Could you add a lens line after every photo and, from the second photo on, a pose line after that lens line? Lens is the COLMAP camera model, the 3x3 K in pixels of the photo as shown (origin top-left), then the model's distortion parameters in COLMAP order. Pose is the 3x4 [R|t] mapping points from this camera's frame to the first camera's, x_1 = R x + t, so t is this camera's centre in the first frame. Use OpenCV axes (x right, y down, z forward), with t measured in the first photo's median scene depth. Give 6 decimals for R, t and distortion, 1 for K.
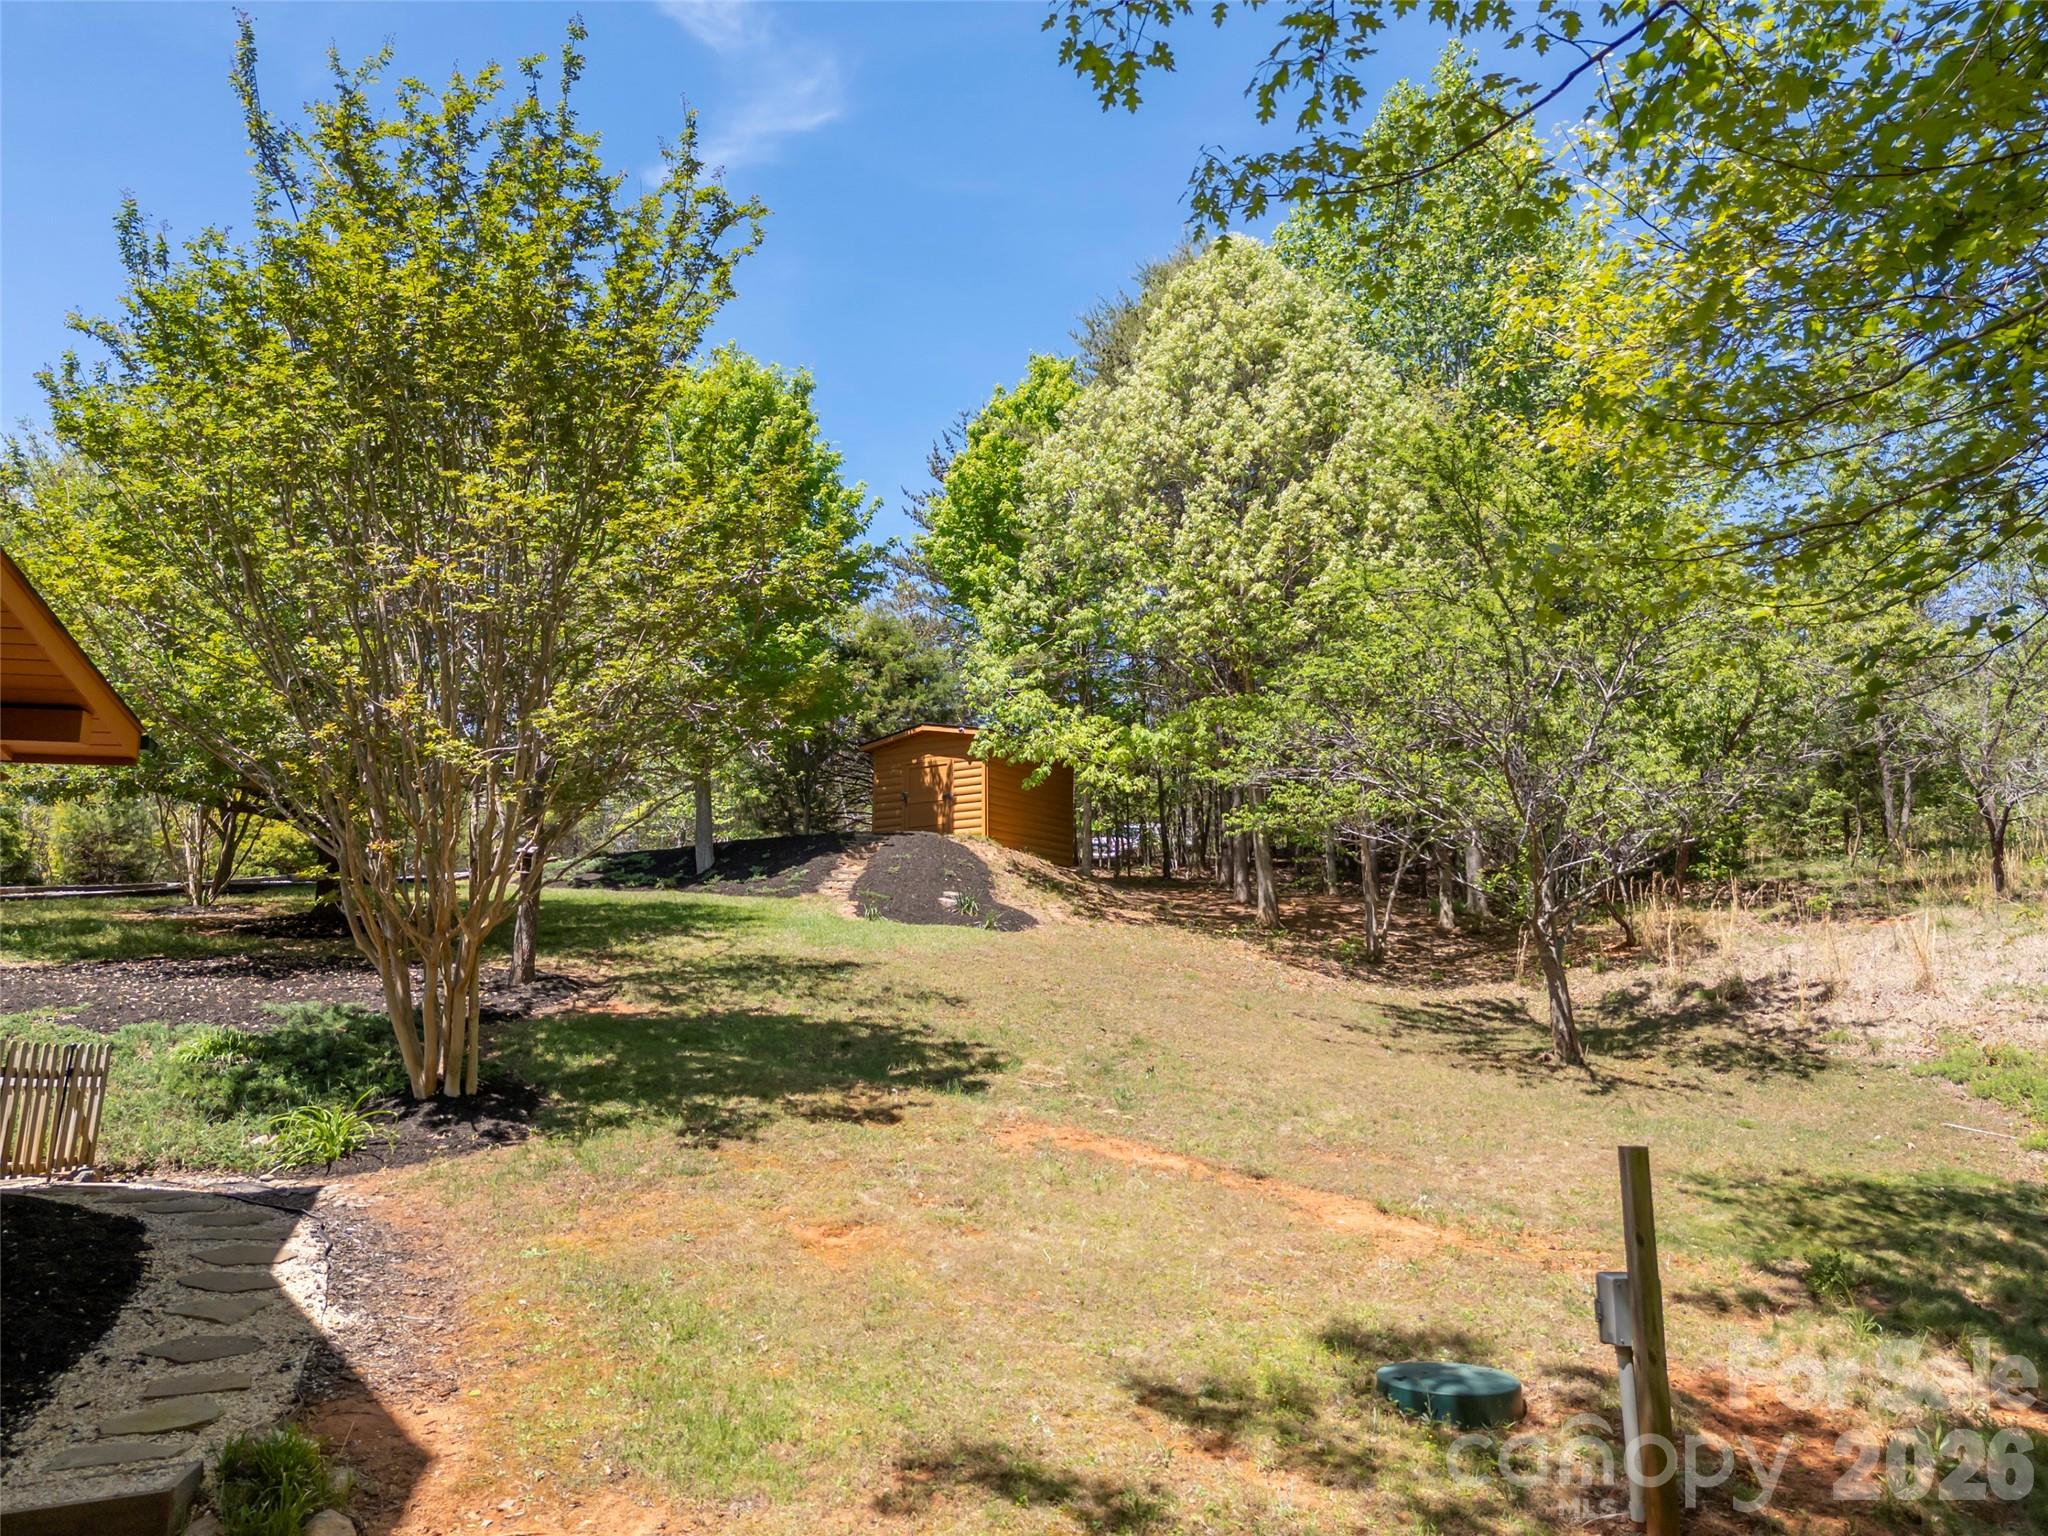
lens RADIAL K [[1512.4, 0, 1029.7], [0, 1512.4, 769.0], [0, 0, 1]] dist [0.097695, -0.075248]
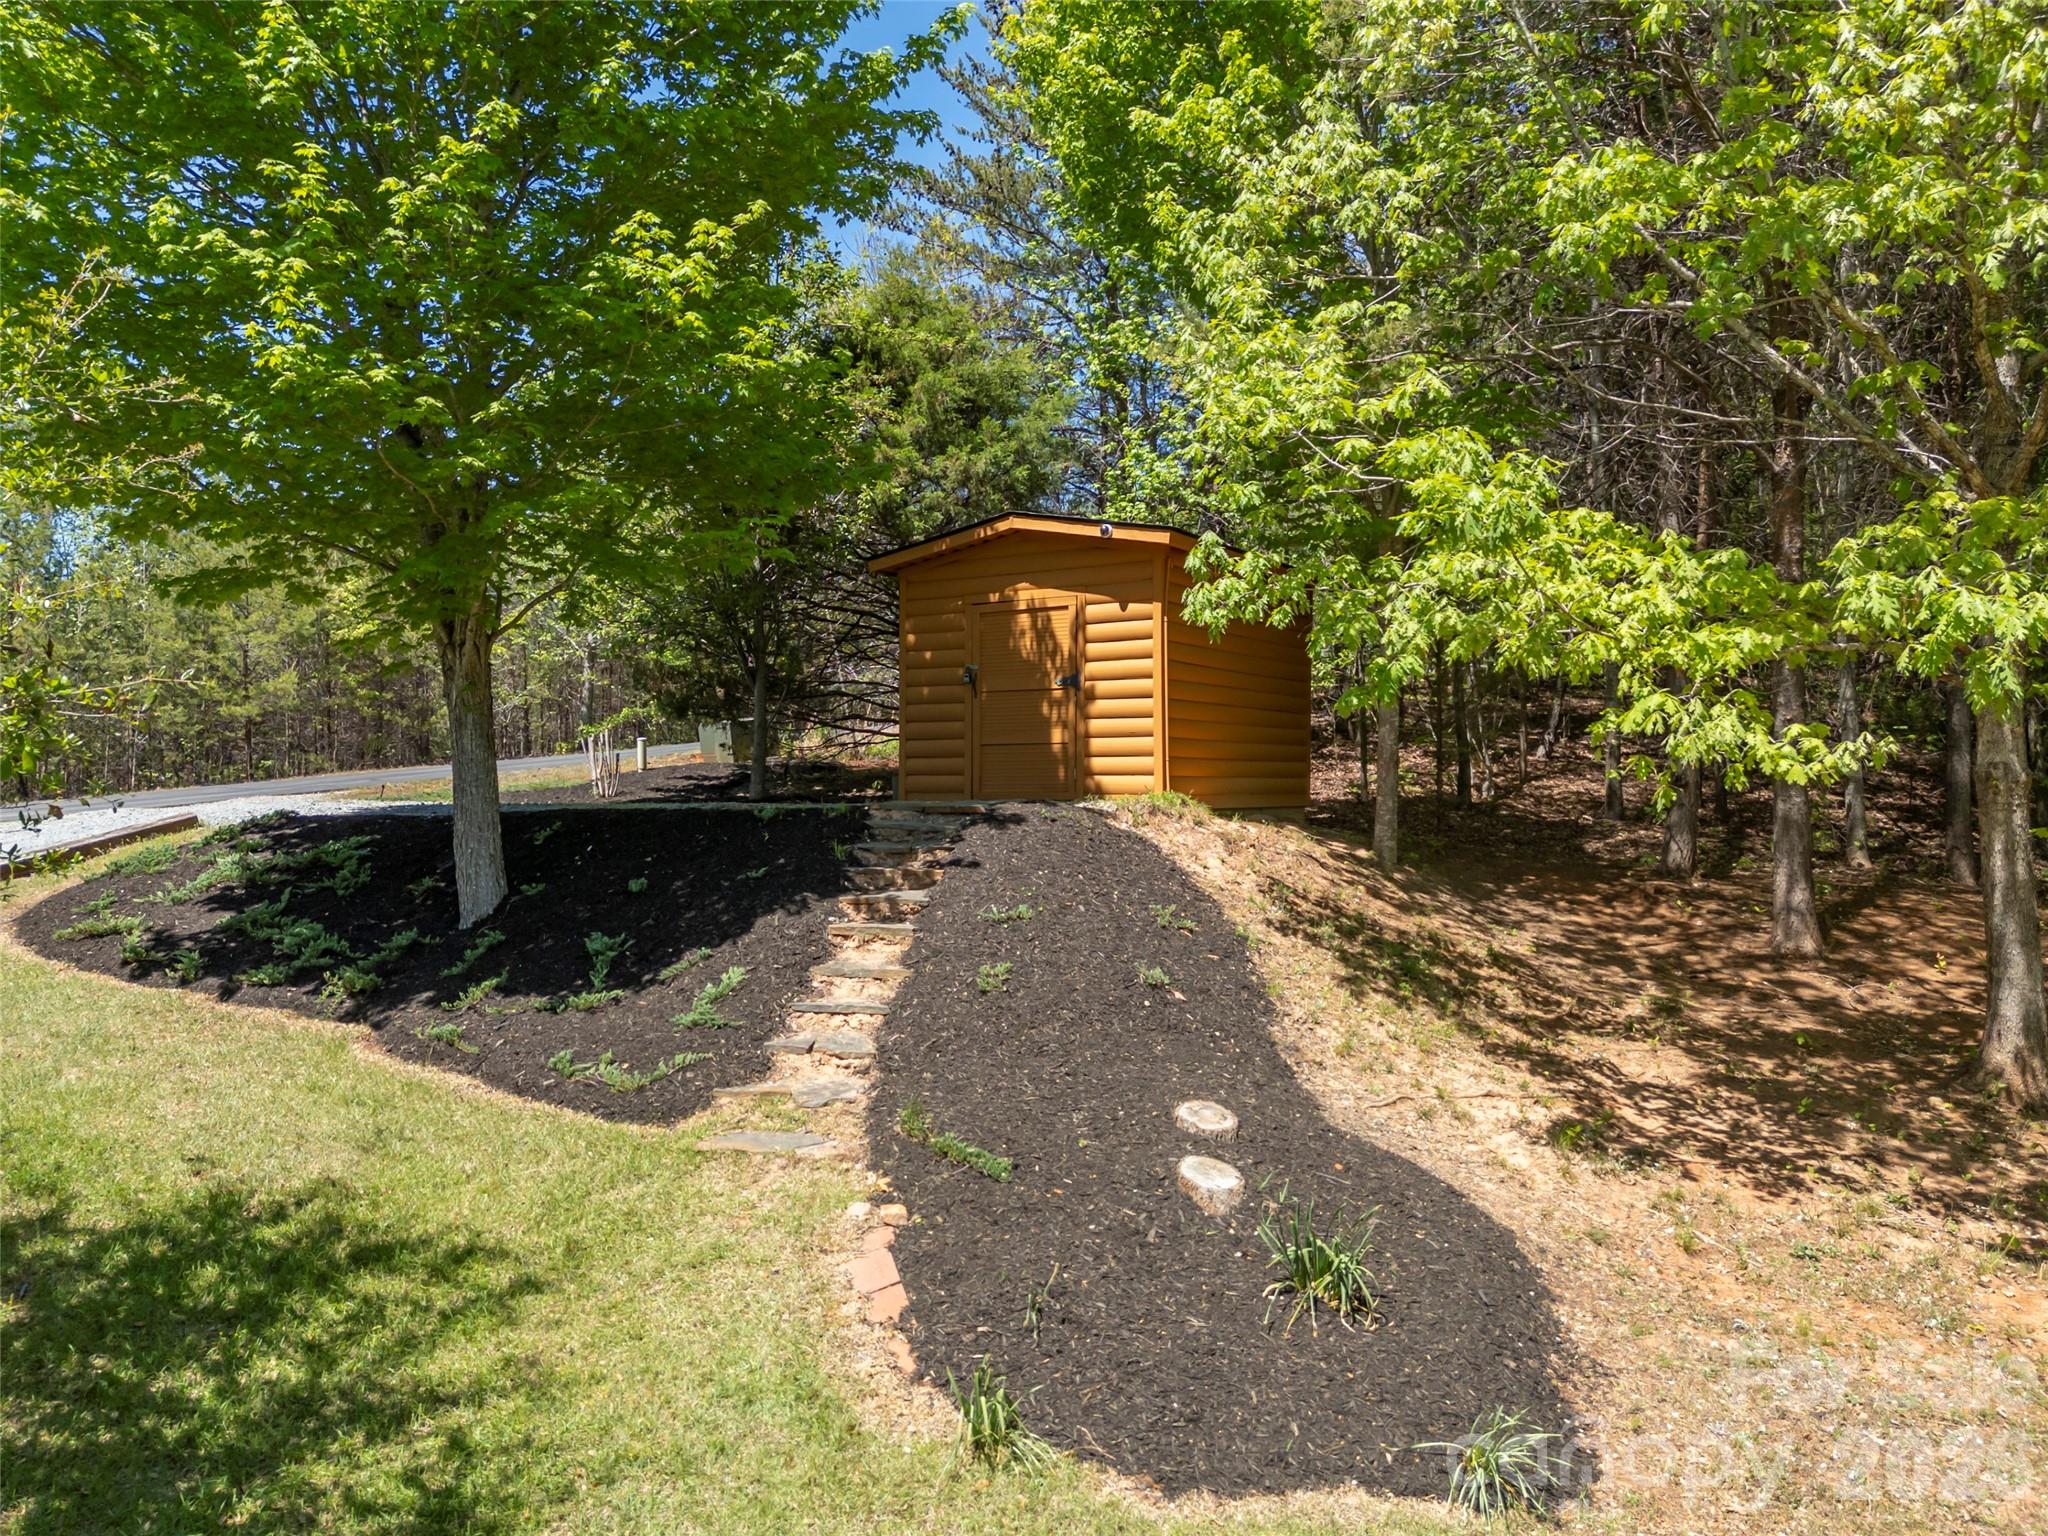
lens RADIAL K [[1512.4, 0, 1014.0], [0, 1512.4, 774.2], [0, 0, 1]] dist [0.097695, -0.075248]
pose [[0.999996, -0.001420, -0.002463, -0.078391], [0.001816, 0.985568, 0.169270, -0.033429], [0.002187, -0.169274, 0.985567, 0.624619]]
